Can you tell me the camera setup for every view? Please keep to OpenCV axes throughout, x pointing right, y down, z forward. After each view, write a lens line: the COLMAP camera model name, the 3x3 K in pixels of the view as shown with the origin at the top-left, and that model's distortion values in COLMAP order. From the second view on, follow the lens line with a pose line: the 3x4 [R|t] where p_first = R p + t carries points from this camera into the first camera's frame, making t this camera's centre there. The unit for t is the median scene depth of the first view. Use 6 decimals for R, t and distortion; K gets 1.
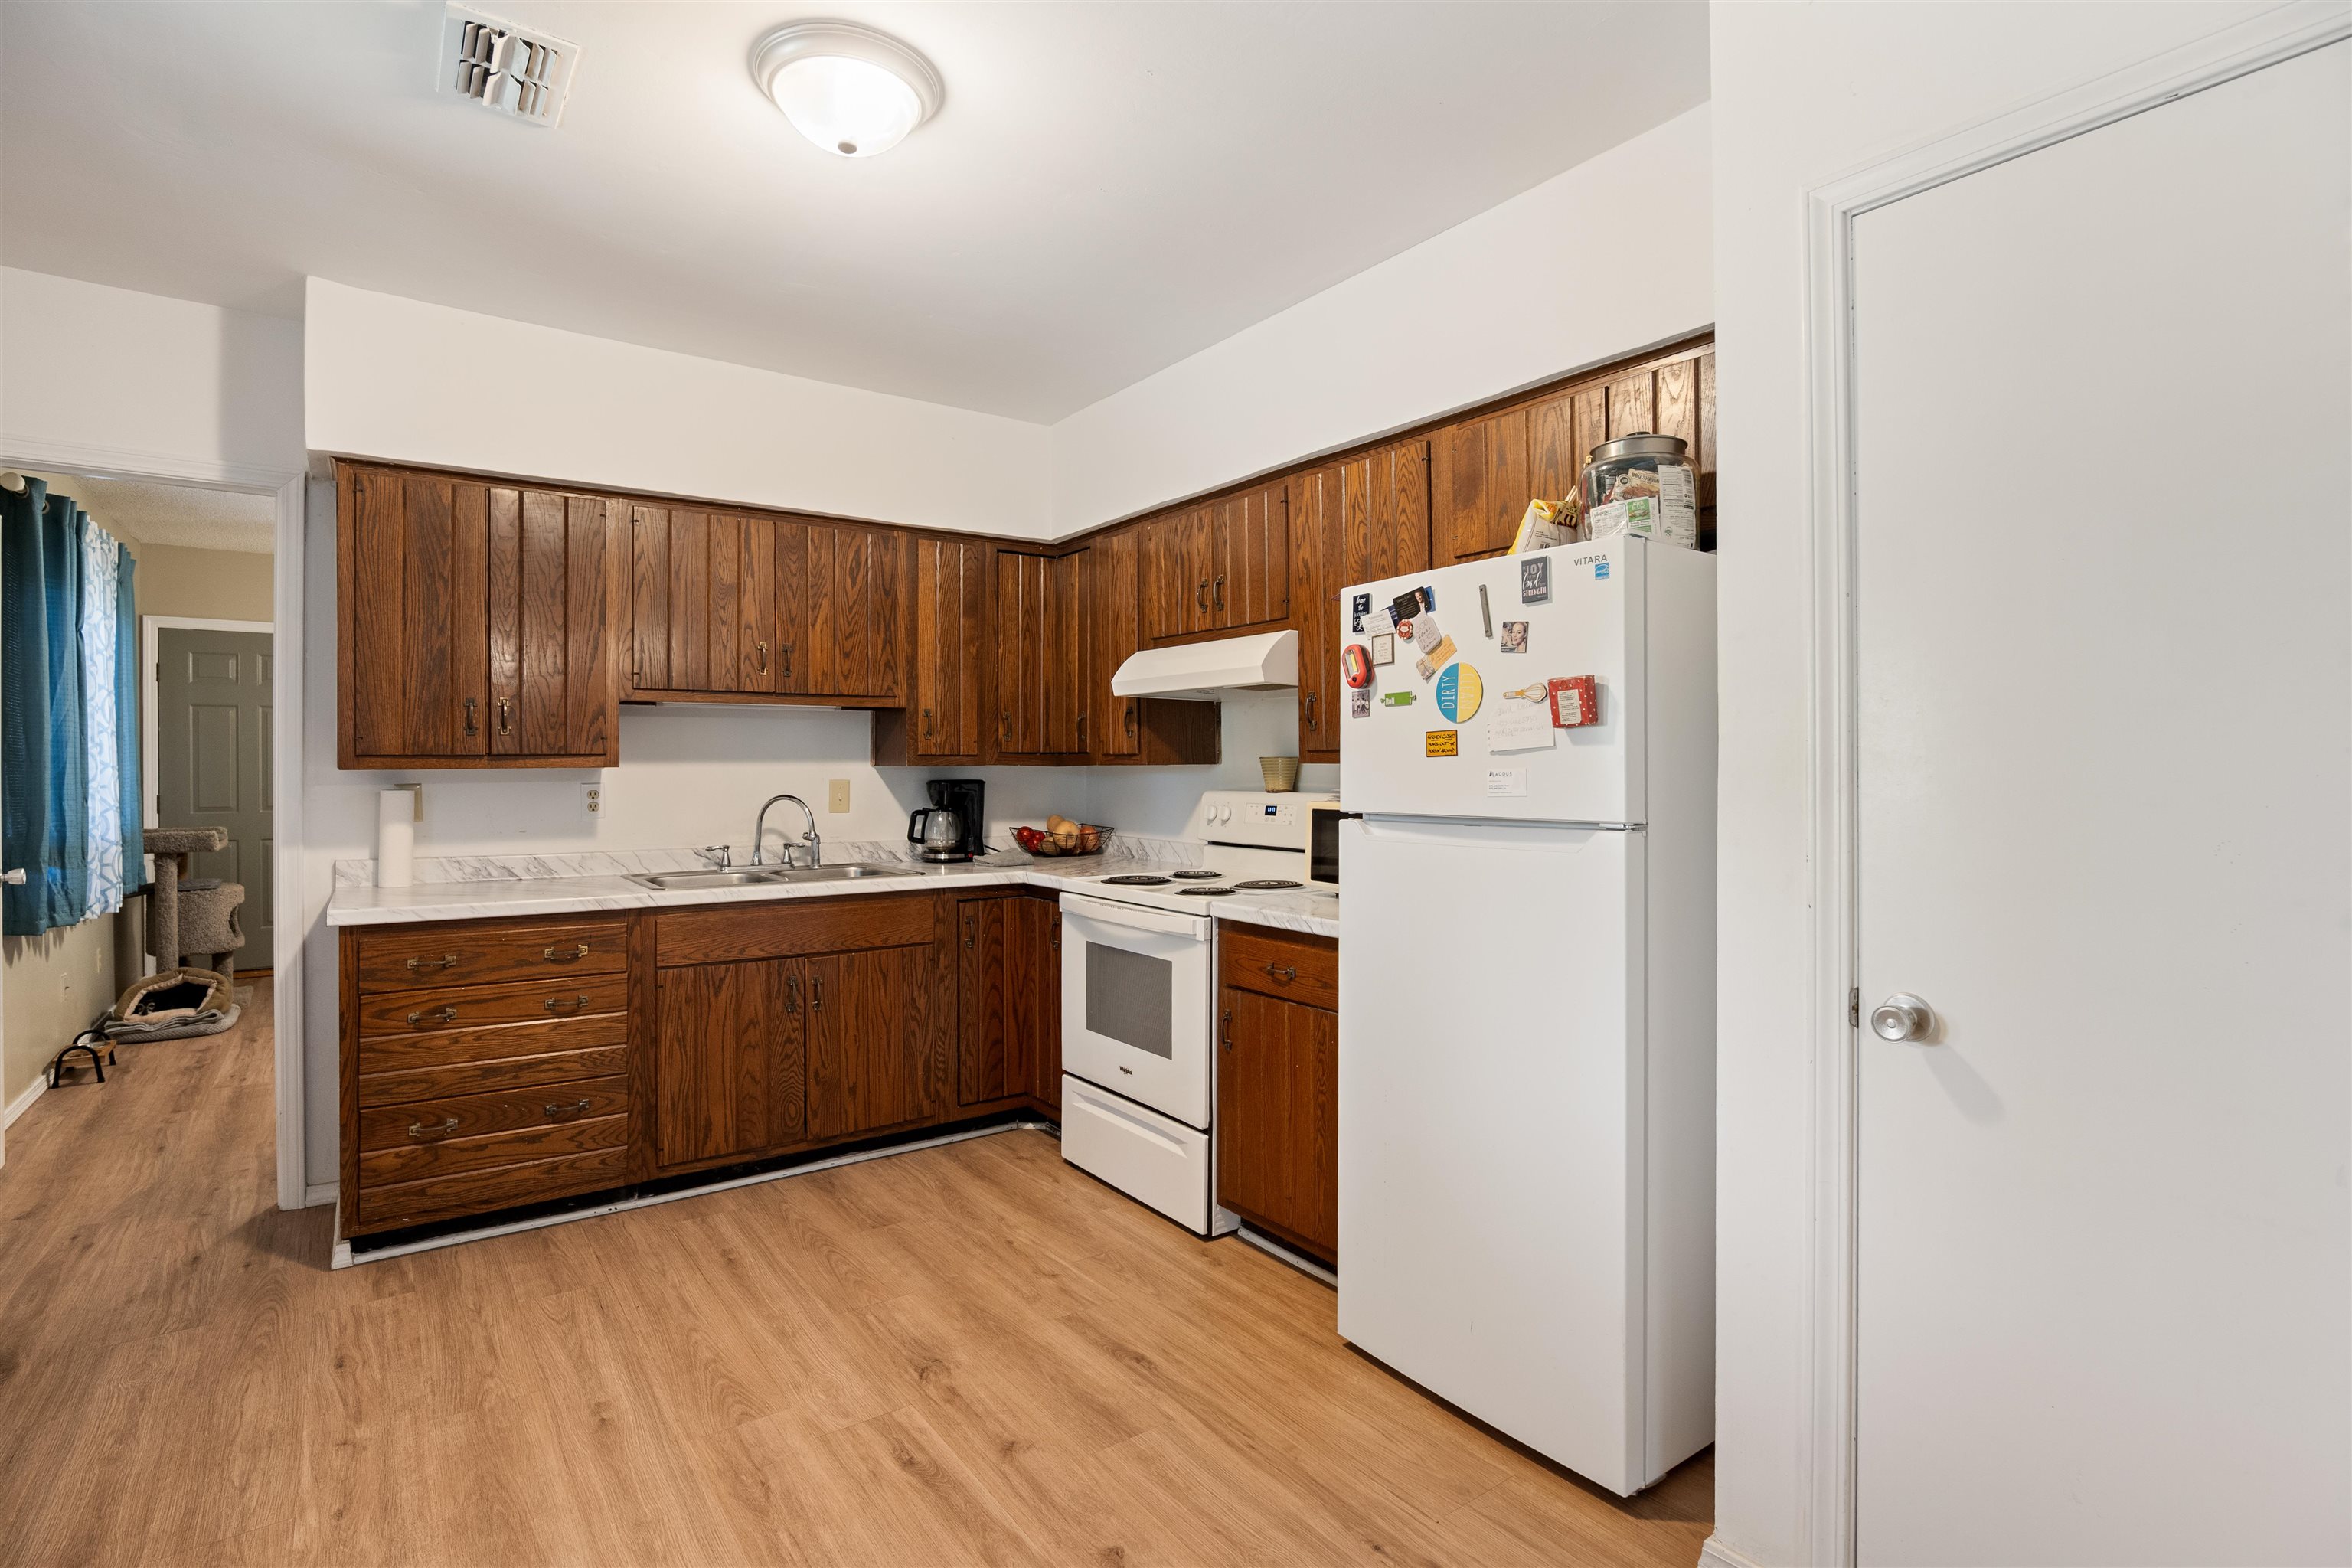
lens RADIAL K [[1098.9, 0, 1171.1], [0, 1098.9, 773.3], [0, 0, 1]] dist [-0.019079, 0.000212]
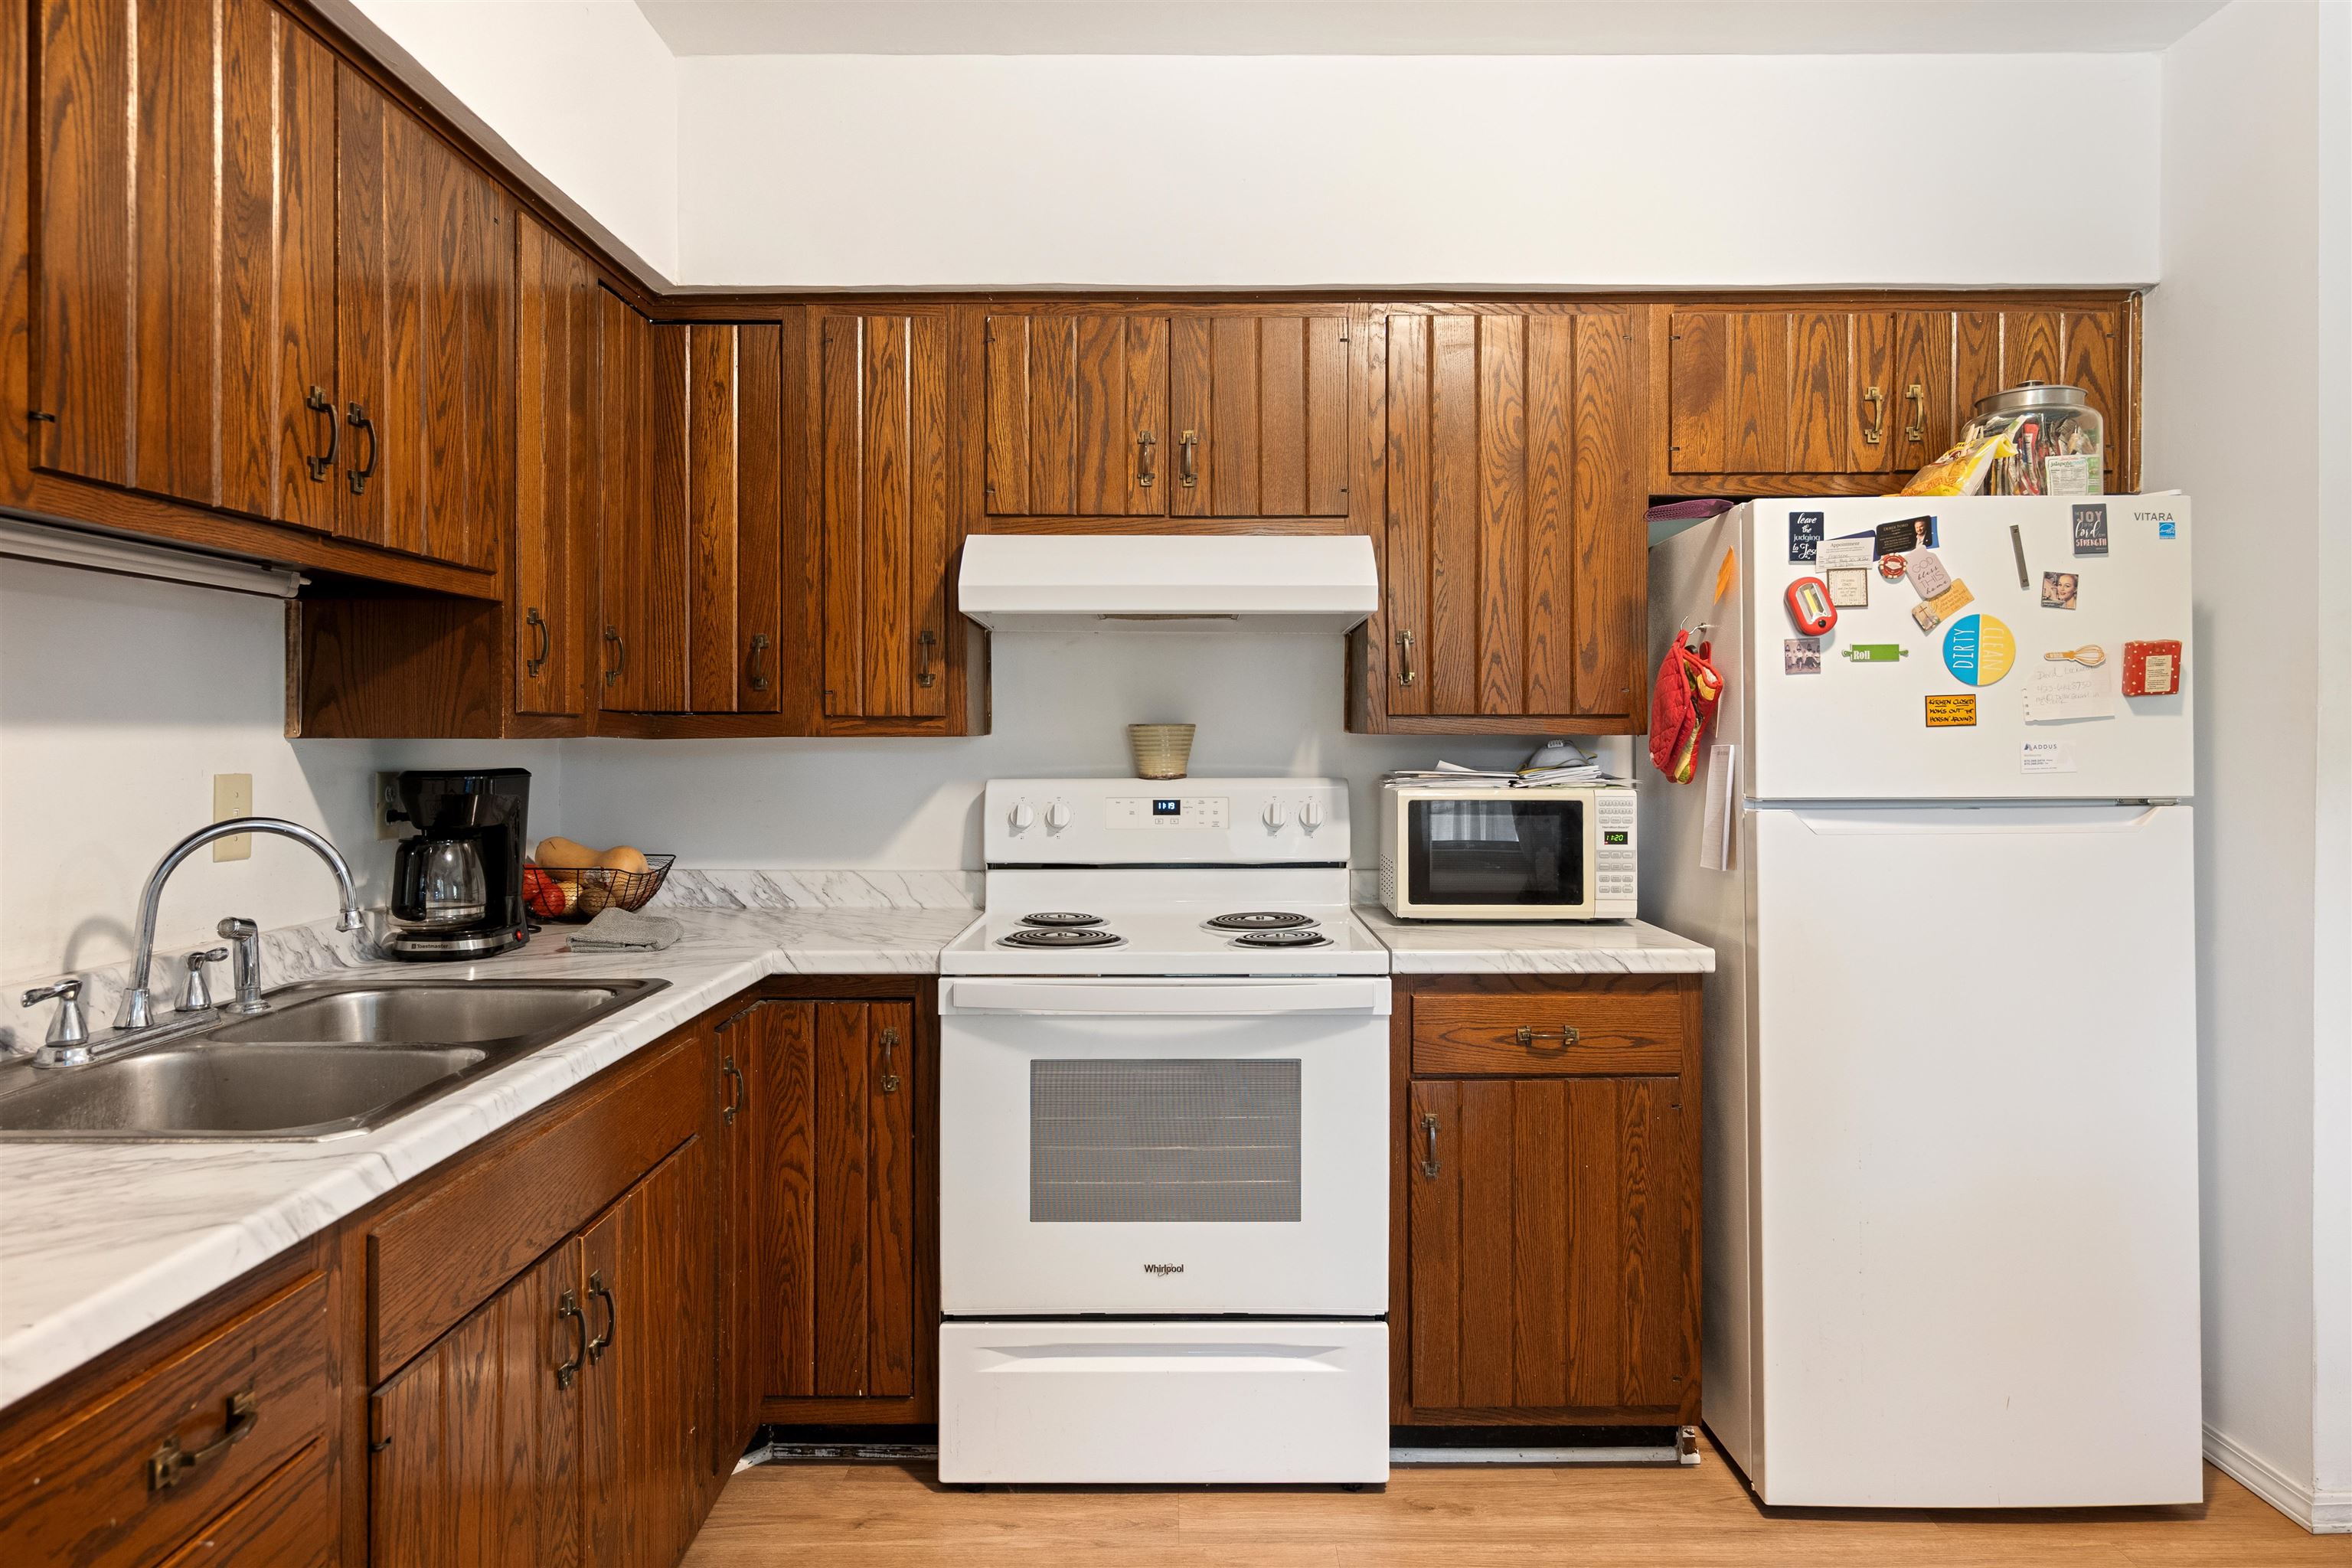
lens RADIAL K [[1416.8, 0, 1174.0], [0, 1416.8, 749.4], [0, 0, 1]] dist [0.005531, 0.000409]
pose [[0.597052, -0.005925, 0.802181, -0.874518], [0.005306, 0.999980, 0.003437, -0.004365], [-0.802185, 0.002204, 0.597071, 0.764822]]
